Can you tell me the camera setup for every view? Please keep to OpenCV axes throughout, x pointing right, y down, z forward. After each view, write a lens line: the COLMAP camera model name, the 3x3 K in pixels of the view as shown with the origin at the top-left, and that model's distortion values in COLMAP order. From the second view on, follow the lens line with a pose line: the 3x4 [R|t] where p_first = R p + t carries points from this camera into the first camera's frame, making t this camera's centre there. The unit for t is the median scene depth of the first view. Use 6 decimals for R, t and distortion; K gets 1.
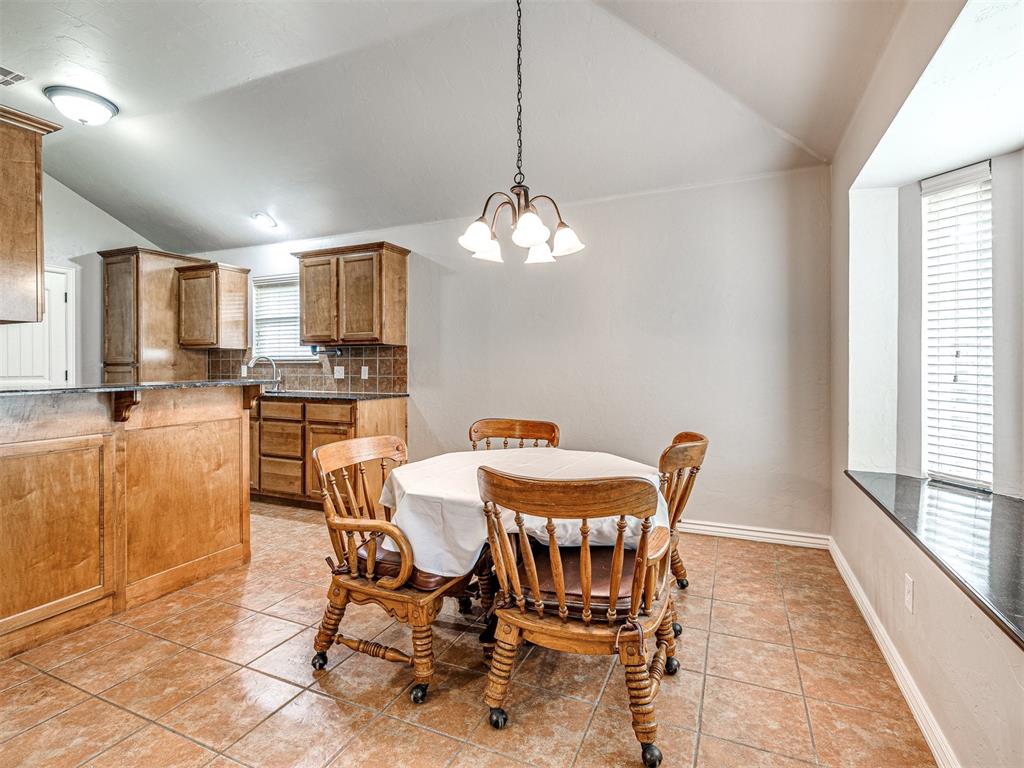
lens RADIAL K [[485.3, 0, 515.5], [0, 485.3, 369.3], [0, 0, 1]] dist [-0.000988, 0.000234]
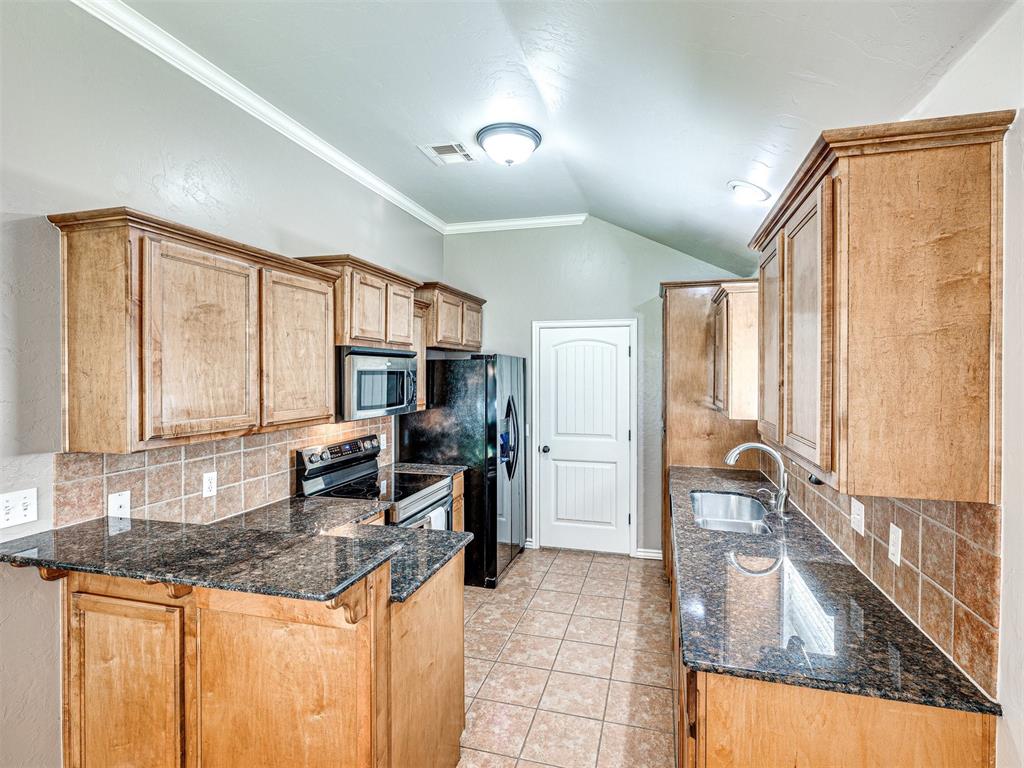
lens RADIAL K [[500.3, 0, 536.1], [0, 500.3, 378.9], [0, 0, 1]] dist [0.001148, 0.000778]
pose [[0.166305, 0.011114, -0.986012, -0.012549], [-0.008653, 0.999914, 0.009811, -0.115176], [0.986036, 0.006900, 0.166387, 0.738699]]
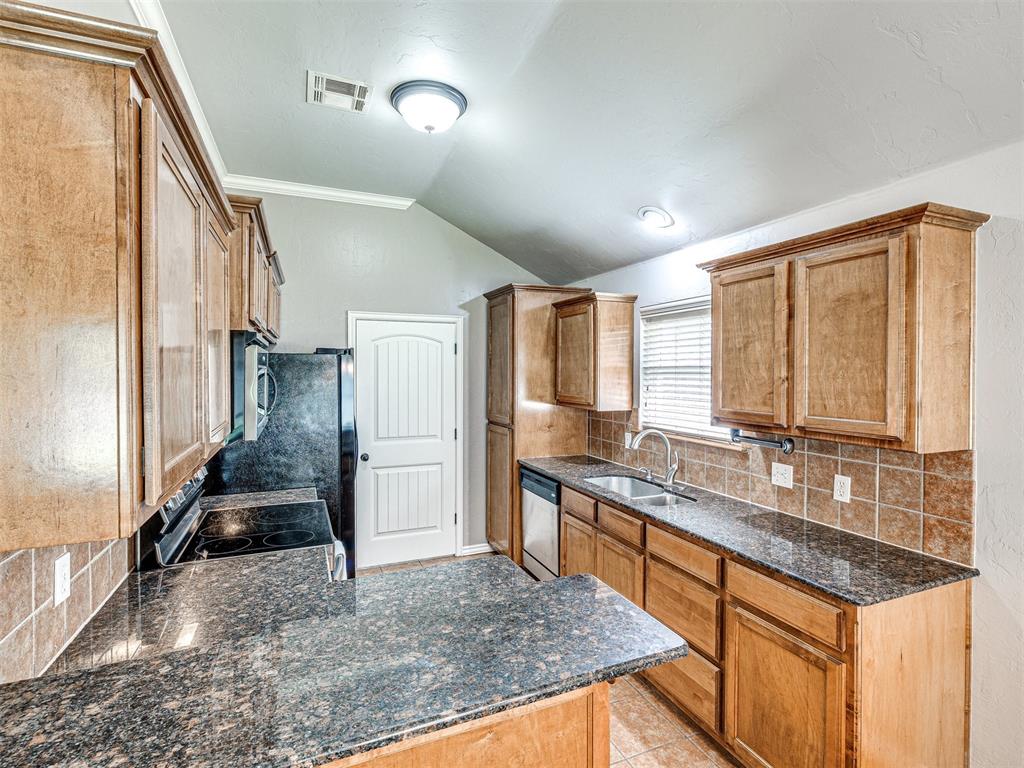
lens RADIAL K [[497.2, 0, 519.5], [0, 497.2, 377.4], [0, 0, 1]] dist [-0.002658, 0.000169]
pose [[0.730680, 0.008845, -0.682662, -0.220981], [-0.005385, 0.999960, 0.007193, -0.112754], [0.682699, -0.001580, 0.730698, 0.441107]]
